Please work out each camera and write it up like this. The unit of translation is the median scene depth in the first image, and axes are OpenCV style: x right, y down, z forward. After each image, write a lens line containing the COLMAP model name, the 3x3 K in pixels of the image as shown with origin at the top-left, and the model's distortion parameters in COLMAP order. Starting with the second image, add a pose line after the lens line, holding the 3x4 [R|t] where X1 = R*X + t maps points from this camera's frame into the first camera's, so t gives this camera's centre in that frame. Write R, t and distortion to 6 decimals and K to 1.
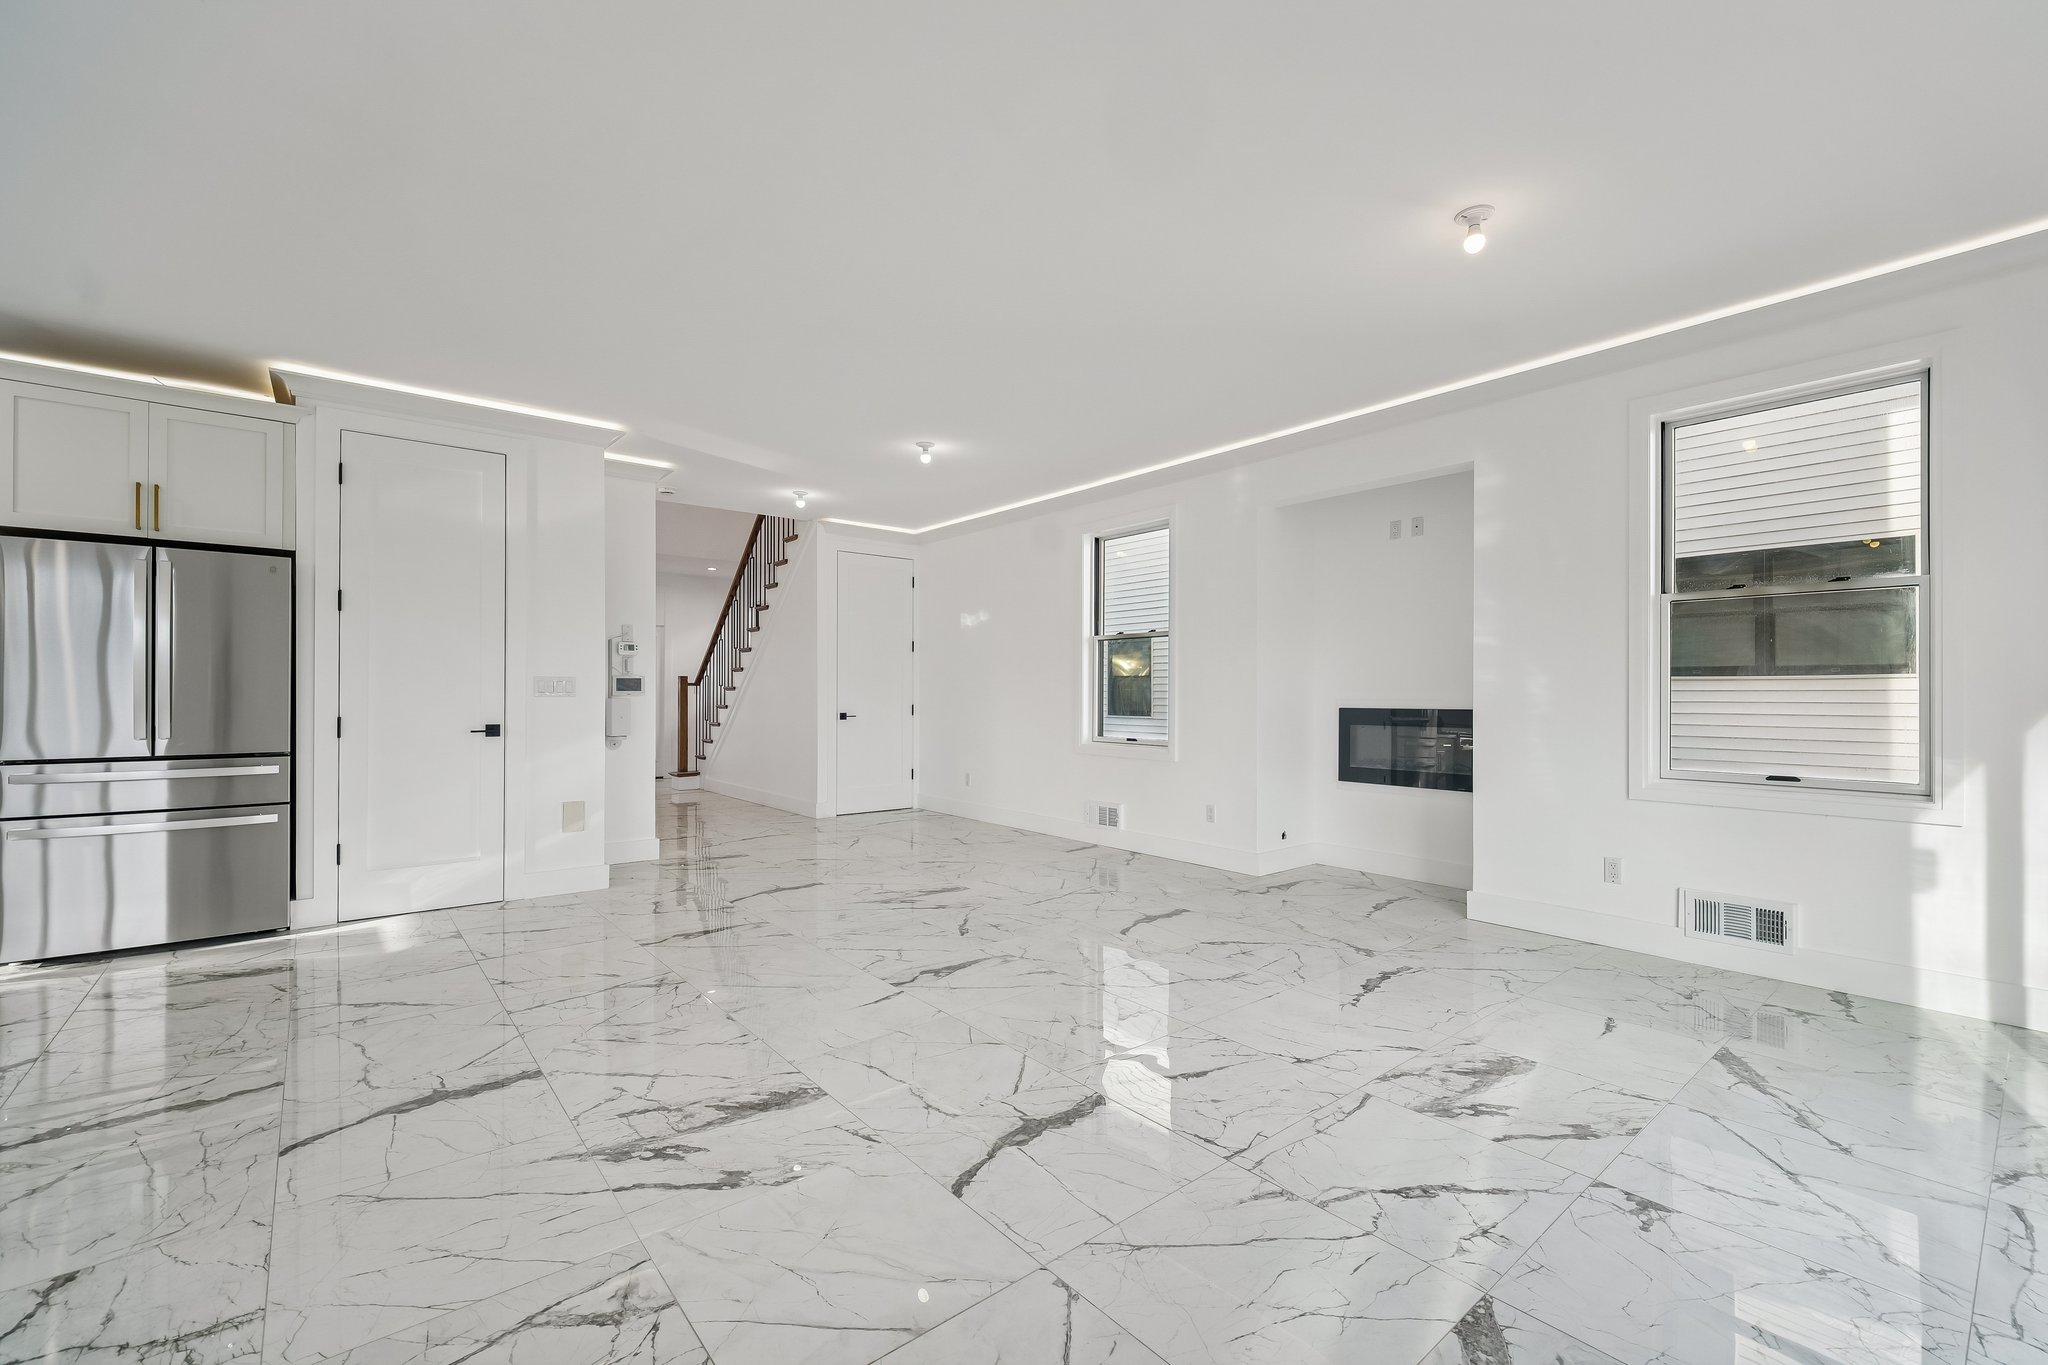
lens RADIAL K [[853.5, 0, 1024.0], [0, 853.5, 682.5], [0, 0, 1]] dist [0.020545, -0.006994]
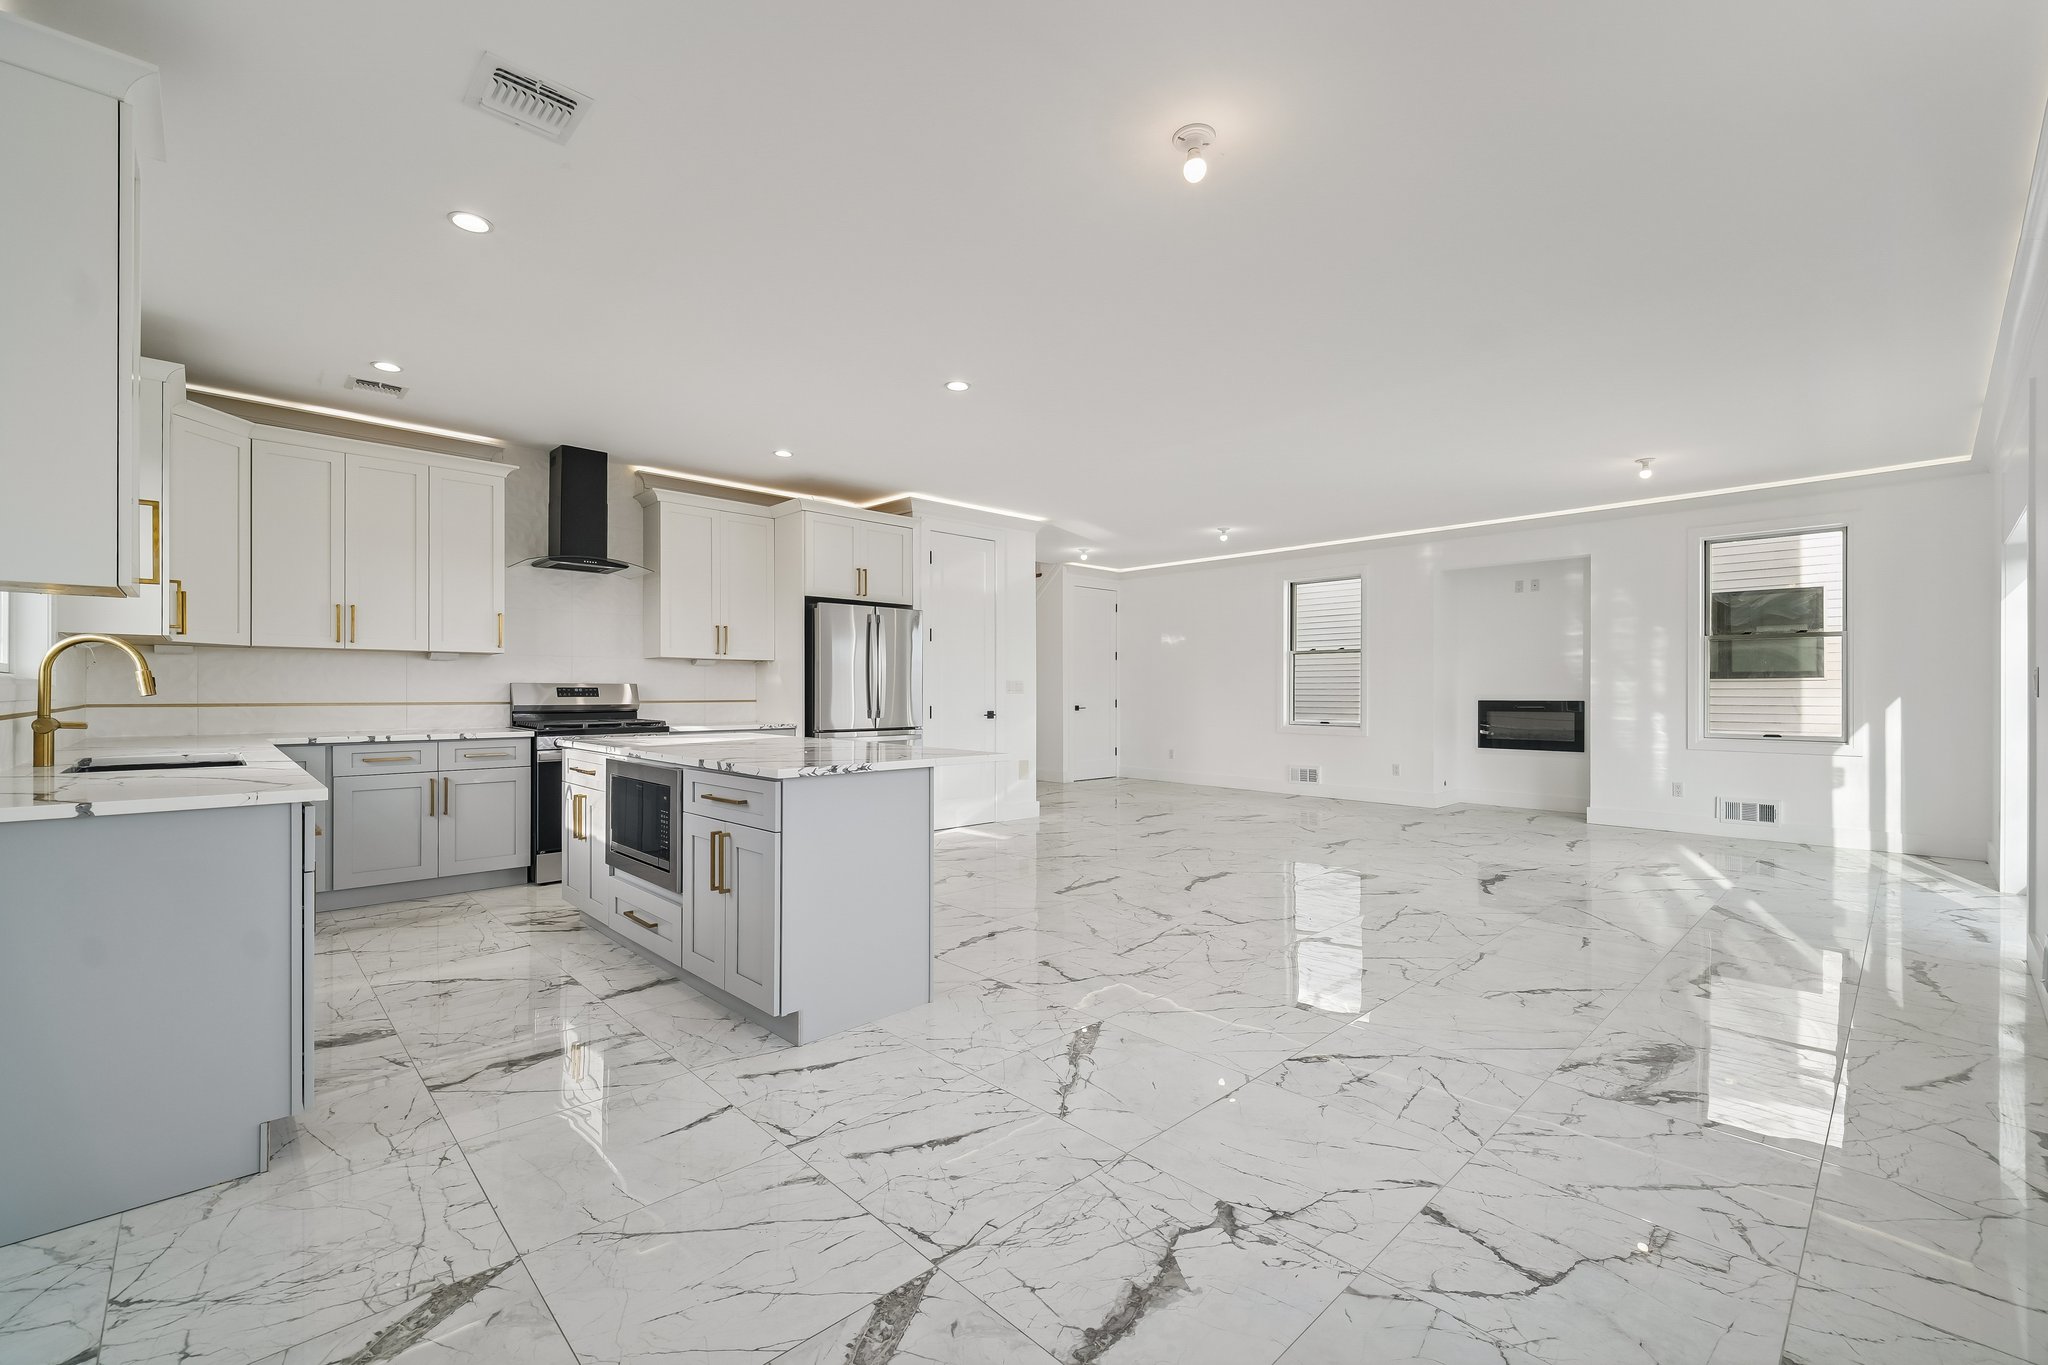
lens RADIAL K [[840.3, 0, 1010.7], [0, 840.3, 692.3], [0, 0, 1]] dist [-0.000665, -0.000386]
pose [[0.998211, -0.000757, 0.059783, -0.644245], [-0.000128, 0.999890, 0.014802, -0.008648], [-0.059787, -0.014783, 0.998102, -0.526382]]
